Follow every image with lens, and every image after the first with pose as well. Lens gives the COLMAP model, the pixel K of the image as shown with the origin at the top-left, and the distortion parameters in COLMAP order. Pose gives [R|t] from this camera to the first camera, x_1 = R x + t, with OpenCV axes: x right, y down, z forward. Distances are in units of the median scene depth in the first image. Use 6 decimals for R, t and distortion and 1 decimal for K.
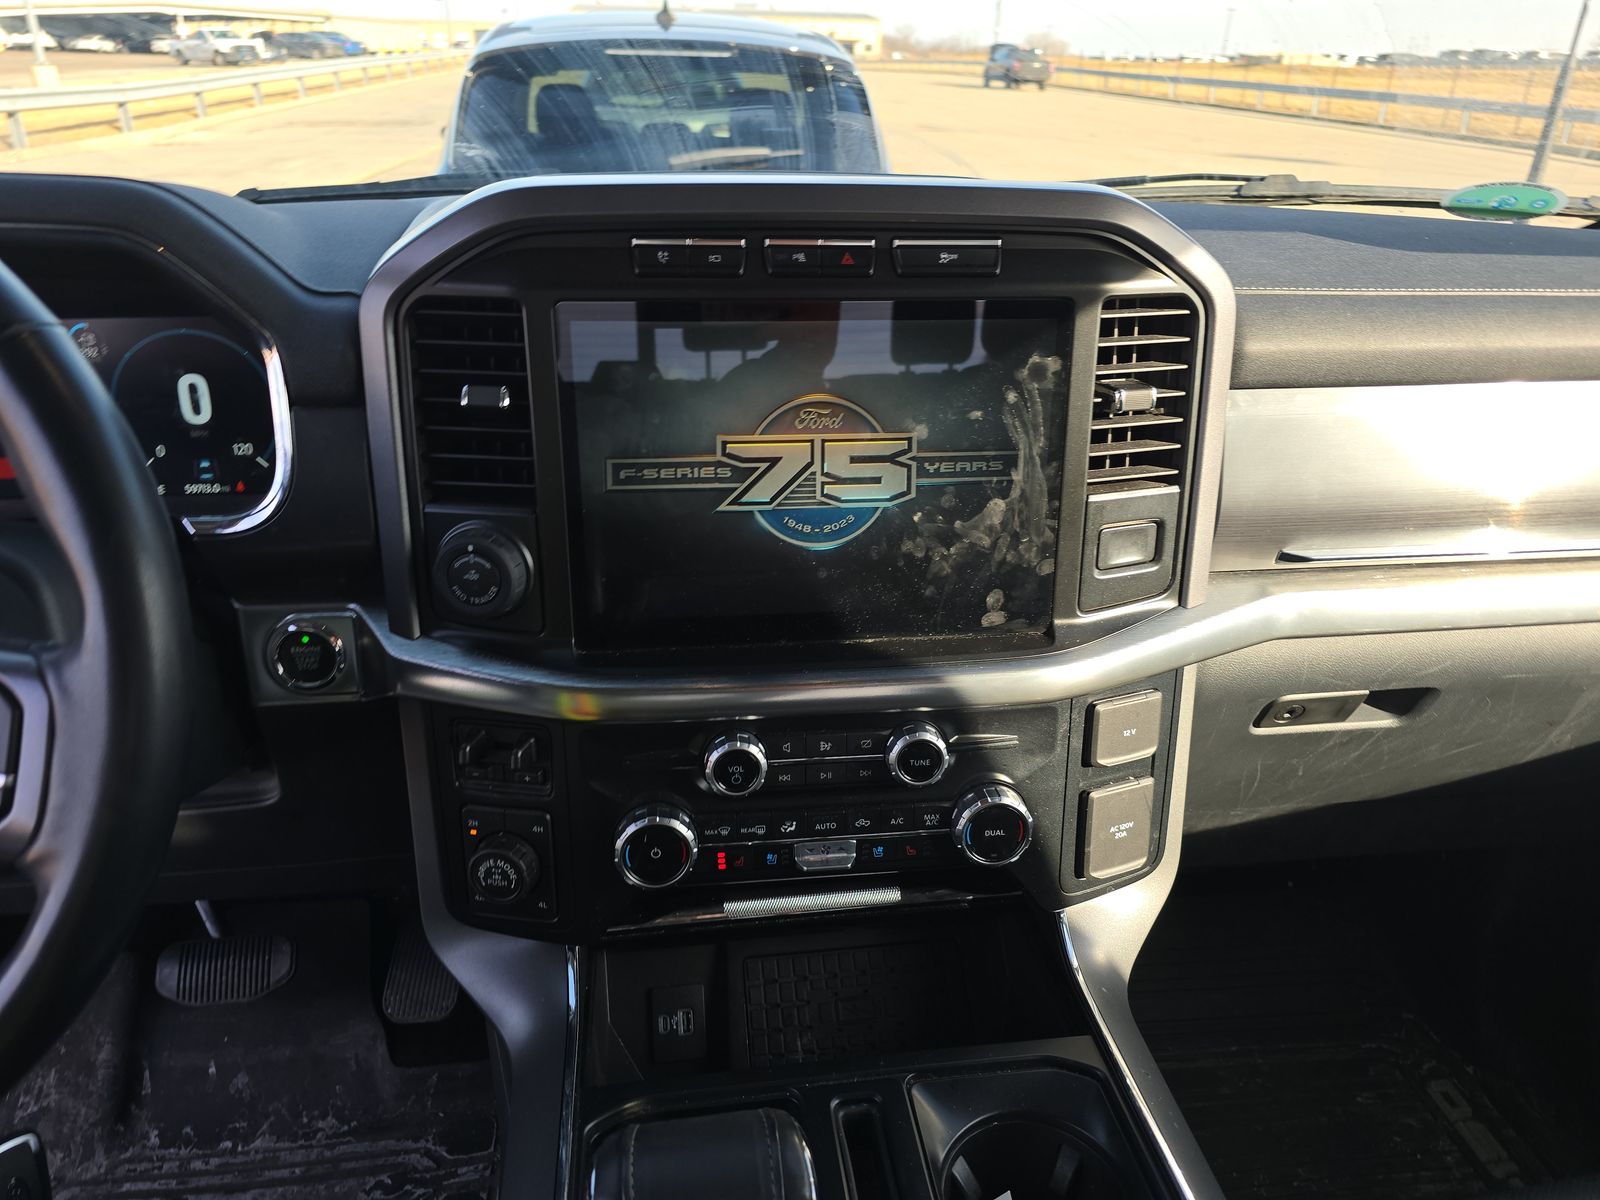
lens RADIAL K [[1107.3, 0, 799.5], [0, 1107.3, 592.5], [0, 0, 1]] dist [0.034005, -0.001840]
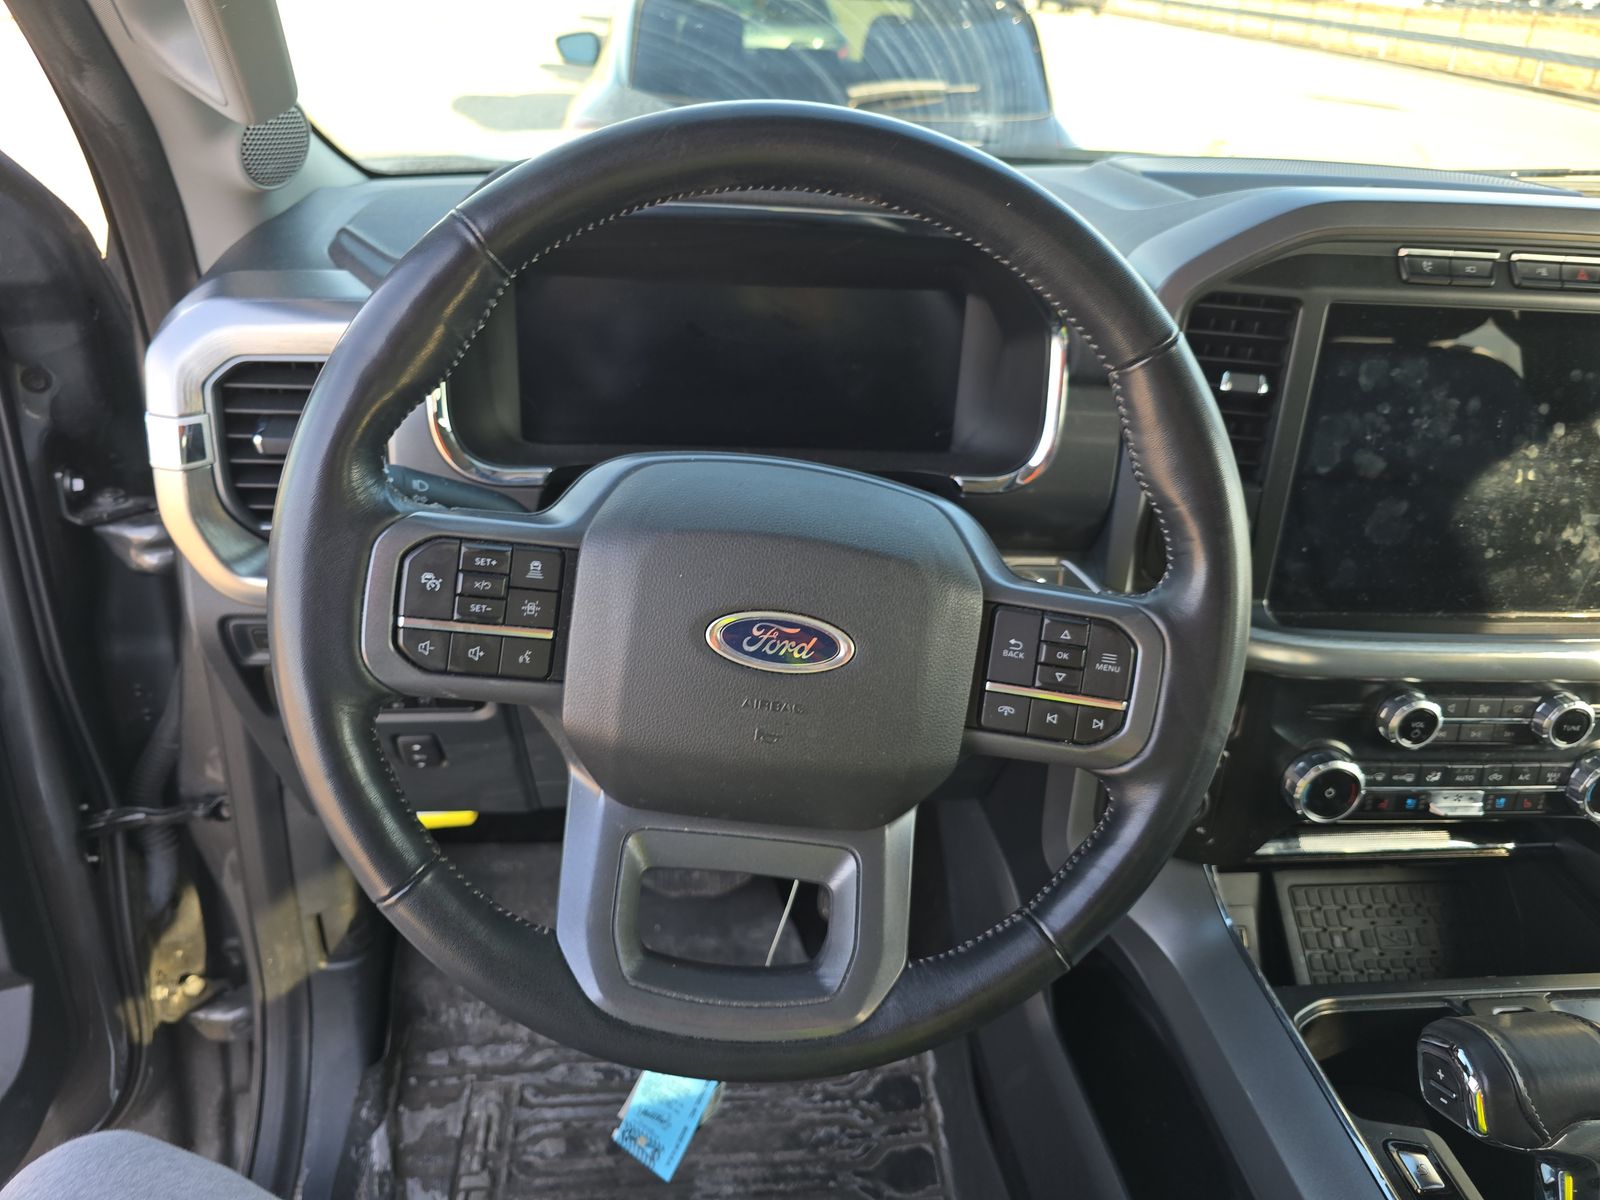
lens RADIAL K [[1107.3, 0, 799.5], [0, 1107.3, 592.5], [0, 0, 1]] dist [0.034005, -0.001840]
pose [[0.998408, 0.056327, -0.003057, -0.652973], [-0.056010, 0.996318, 0.064911, -0.012743], [0.006702, -0.064636, 0.997886, -0.126690]]
